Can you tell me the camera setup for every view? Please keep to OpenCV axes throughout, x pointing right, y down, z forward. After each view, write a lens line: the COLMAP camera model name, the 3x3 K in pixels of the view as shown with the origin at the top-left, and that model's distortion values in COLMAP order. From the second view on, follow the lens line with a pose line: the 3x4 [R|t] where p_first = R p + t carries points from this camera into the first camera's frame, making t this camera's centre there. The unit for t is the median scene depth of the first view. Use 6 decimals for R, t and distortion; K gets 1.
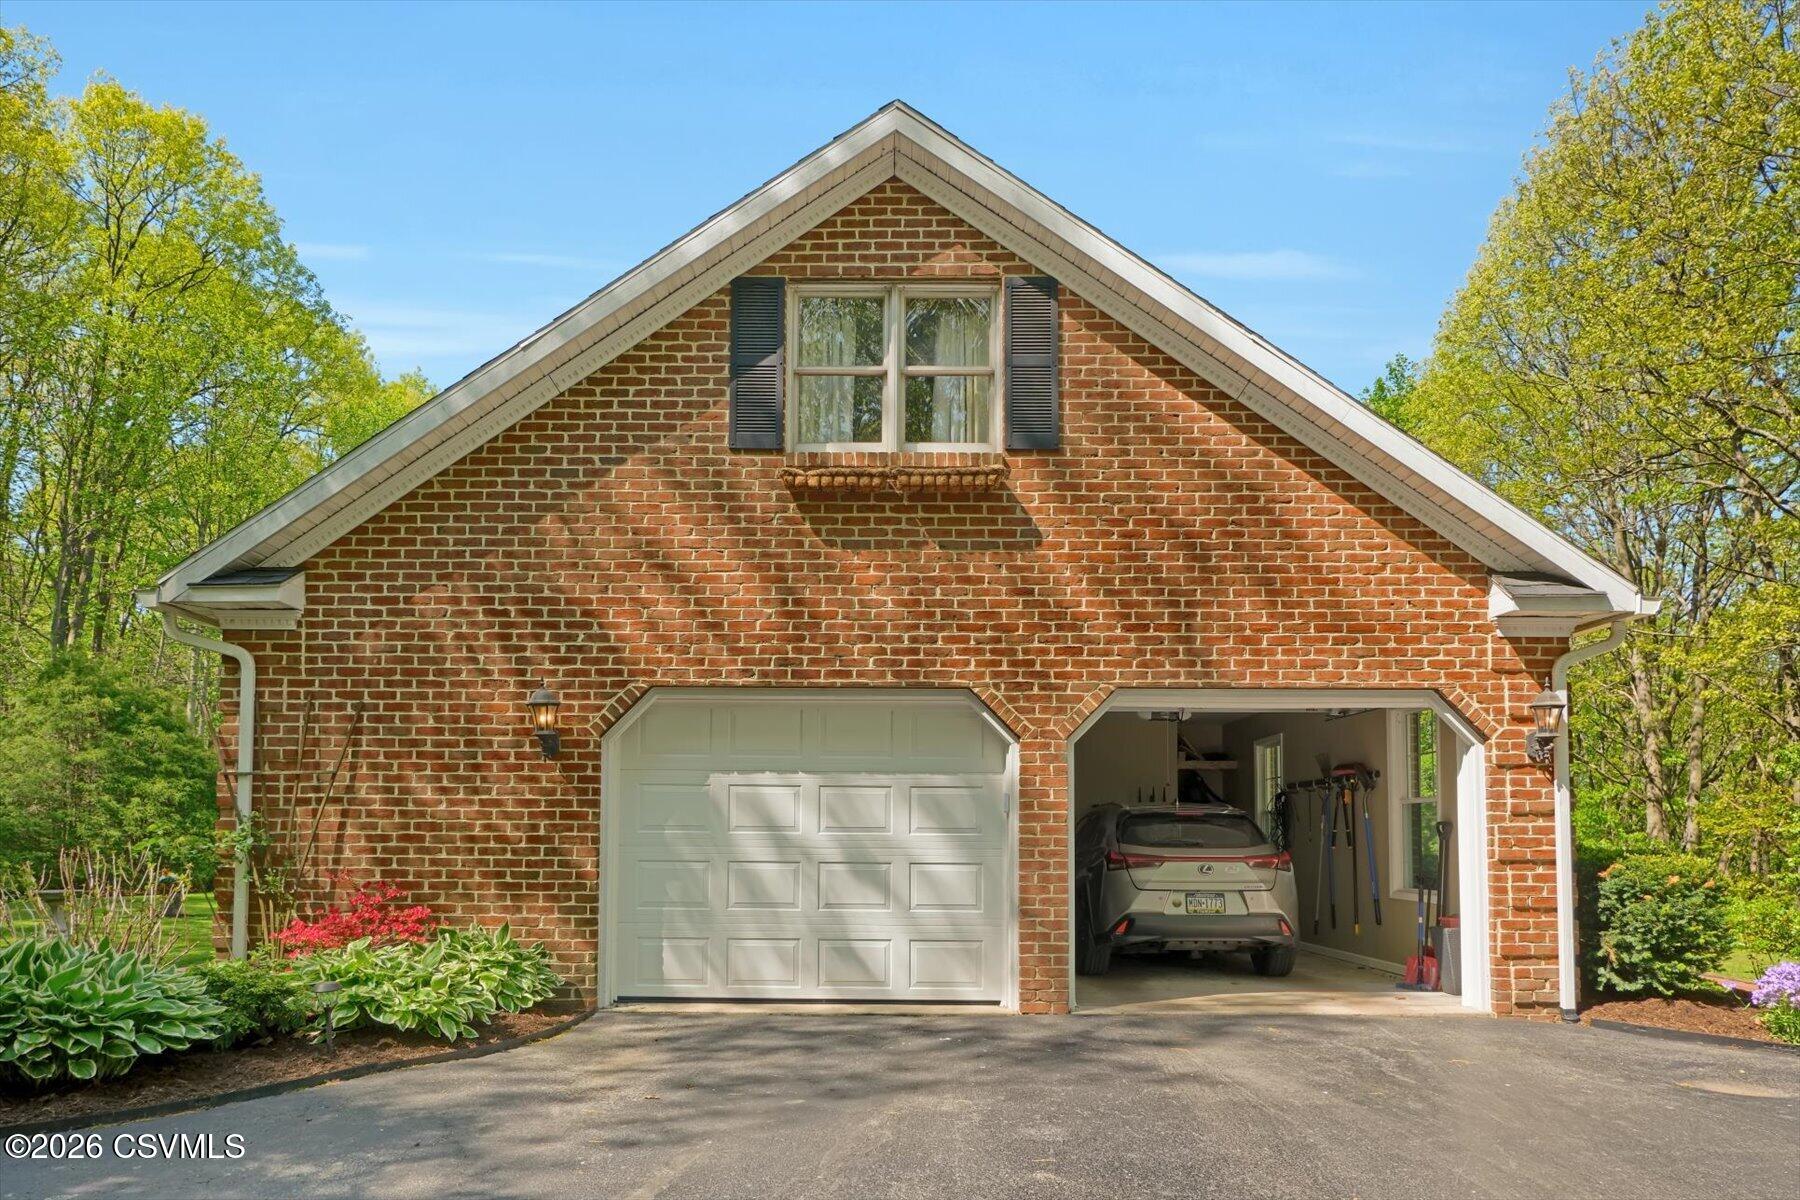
lens RADIAL K [[1157.5, 0, 900.0], [0, 1157.5, 600.0], [0, 0, 1]] dist [-0.024955, 0.000174]
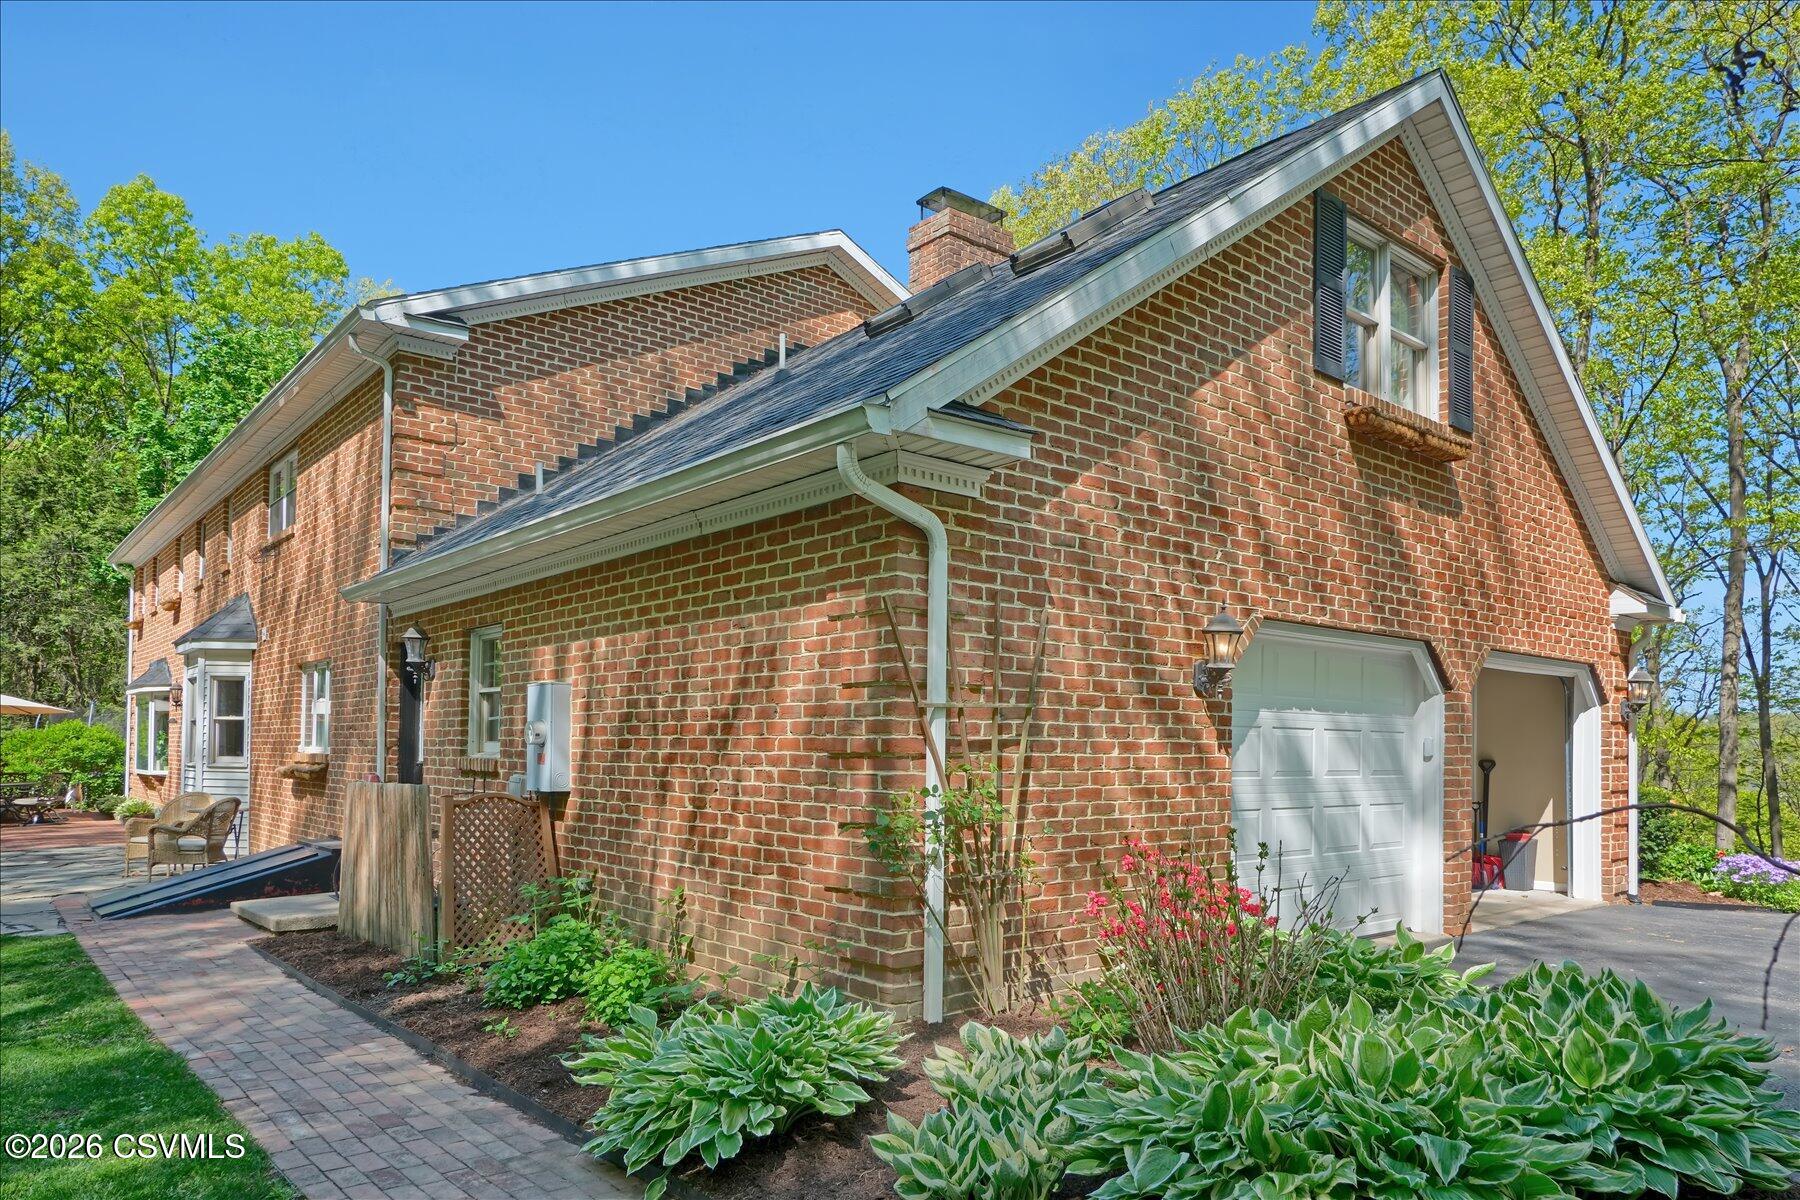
lens RADIAL K [[1157.5, 0, 900.0], [0, 1157.5, 600.0], [0, 0, 1]] dist [-0.024955, 0.000174]
pose [[0.767126, 0.084704, 0.635879, -0.988882], [-0.116839, 0.993113, 0.008664, 0.084951], [-0.630766, -0.080942, 0.771740, 0.484590]]
